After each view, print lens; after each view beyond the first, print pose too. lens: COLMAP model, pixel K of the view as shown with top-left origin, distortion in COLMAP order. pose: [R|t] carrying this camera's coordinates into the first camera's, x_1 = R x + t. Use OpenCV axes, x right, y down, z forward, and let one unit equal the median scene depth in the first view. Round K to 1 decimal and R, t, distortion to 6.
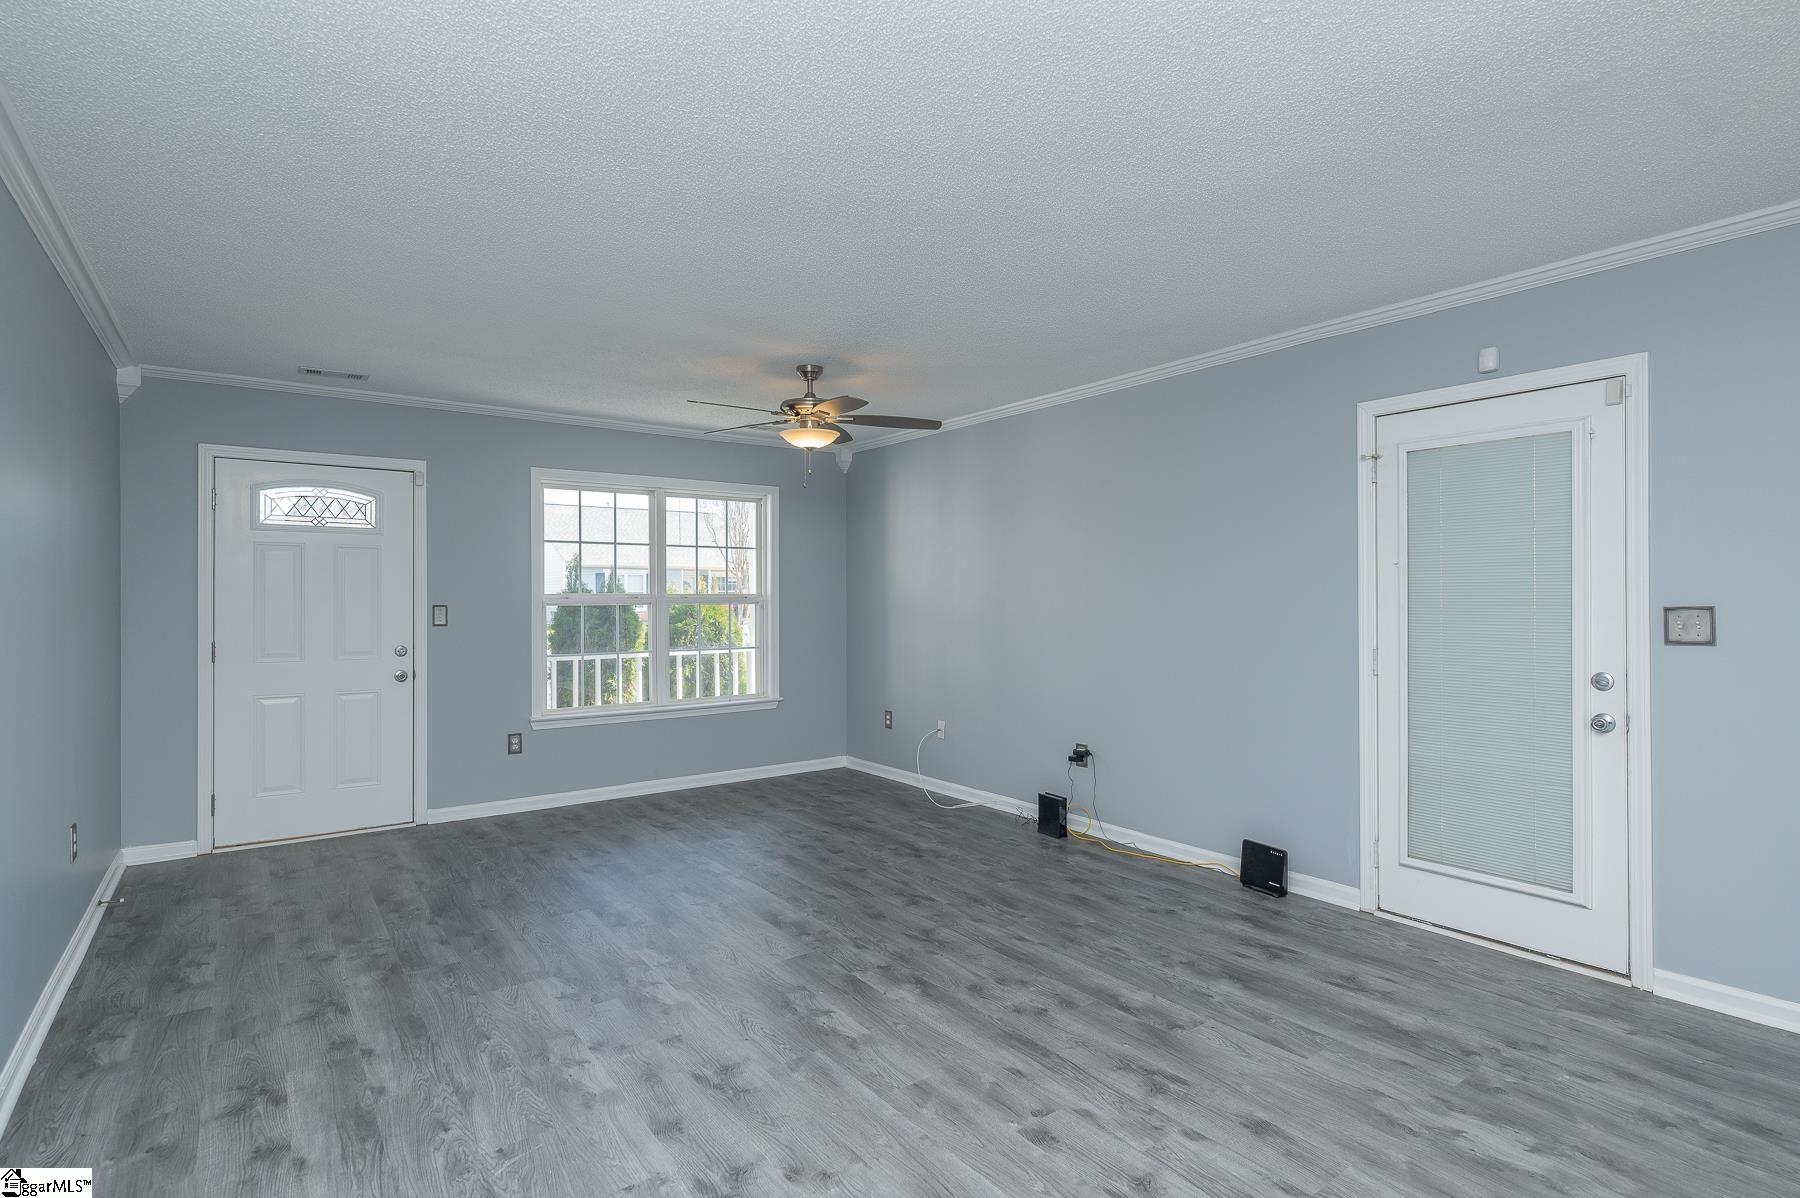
lens RADIAL K [[871.2, 0, 875.5], [0, 871.2, 599.1], [0, 0, 1]] dist [-0.000681, -0.000010]
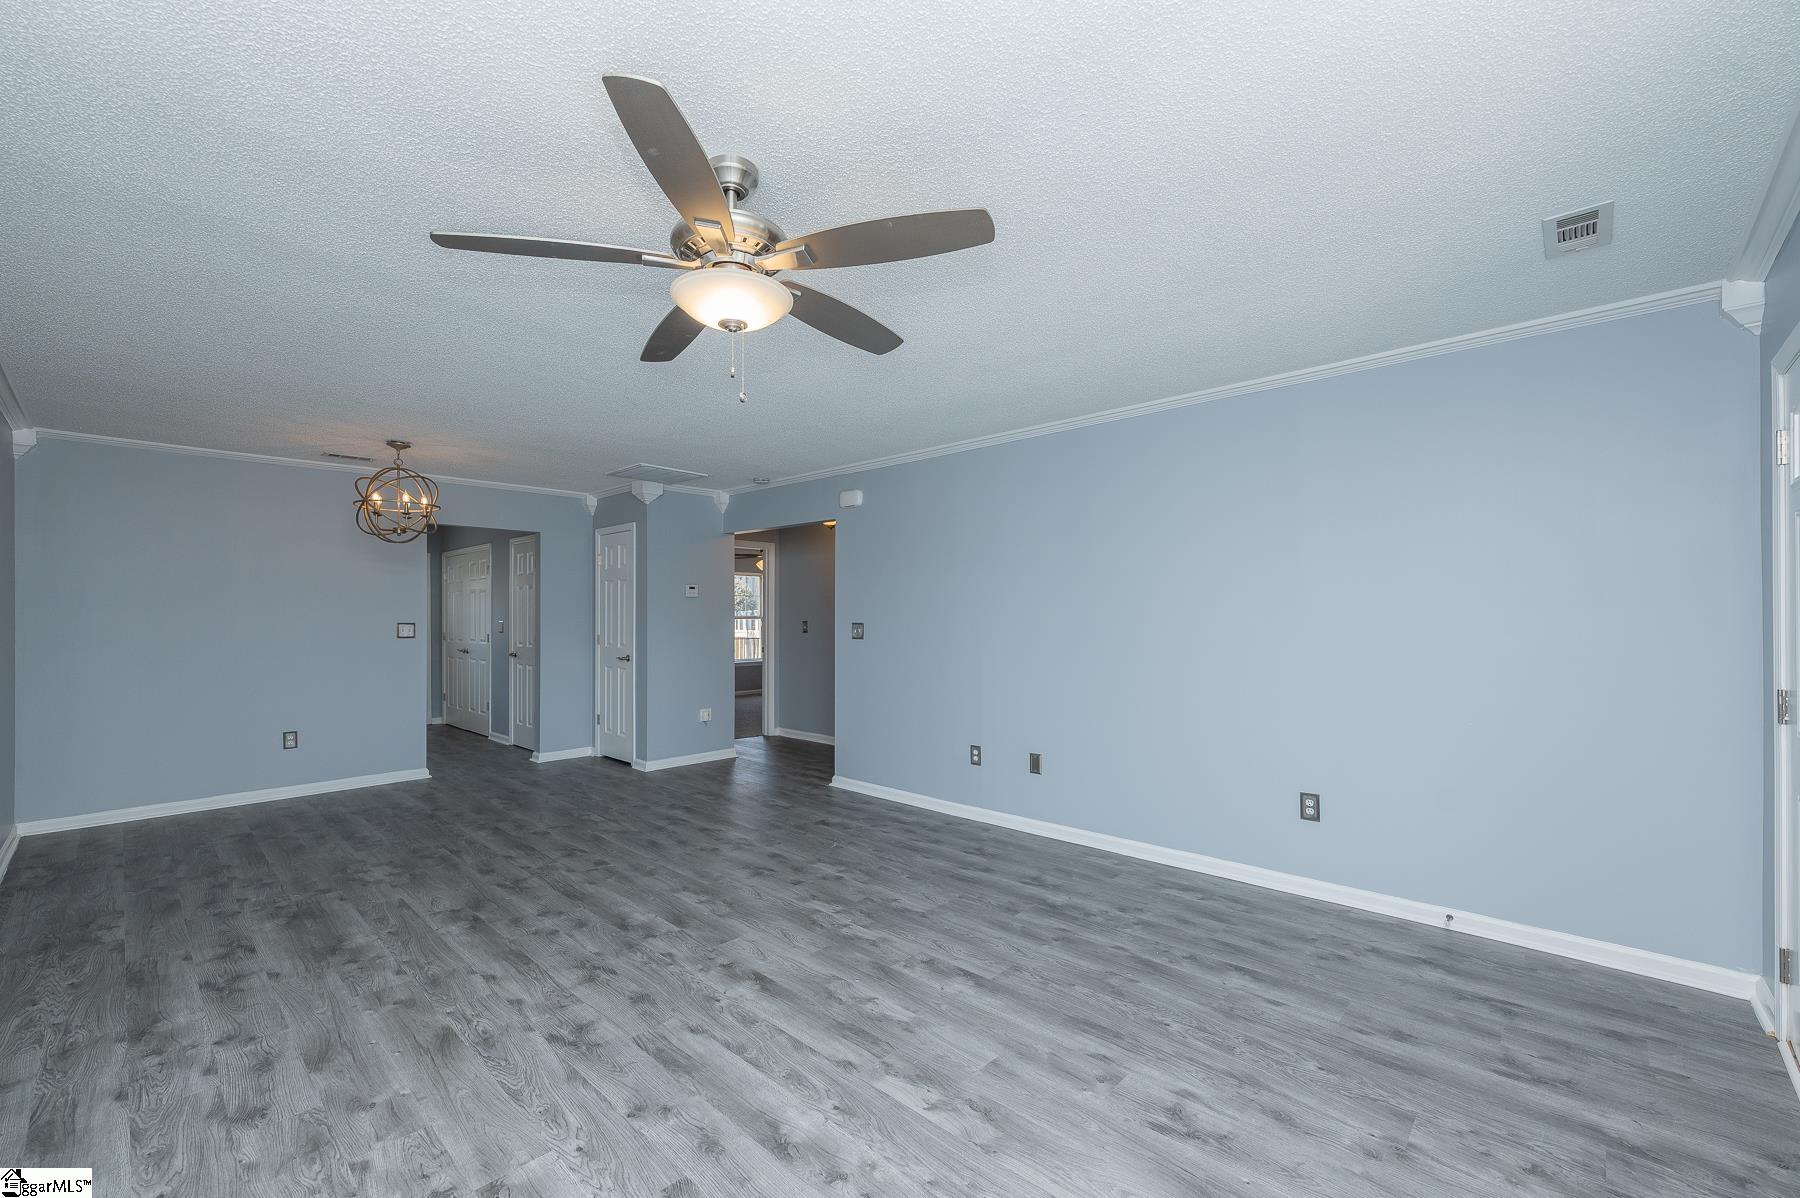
lens RADIAL K [[728.2, 0, 907.2], [0, 728.2, 611.2], [0, 0, 1]] dist [0.000446, -0.000164]
pose [[-0.975594, 0.002631, -0.219566, -0.102022], [0.004492, 0.999958, -0.007980, -0.001877], [0.219536, -0.008771, -0.975565, 1.843257]]
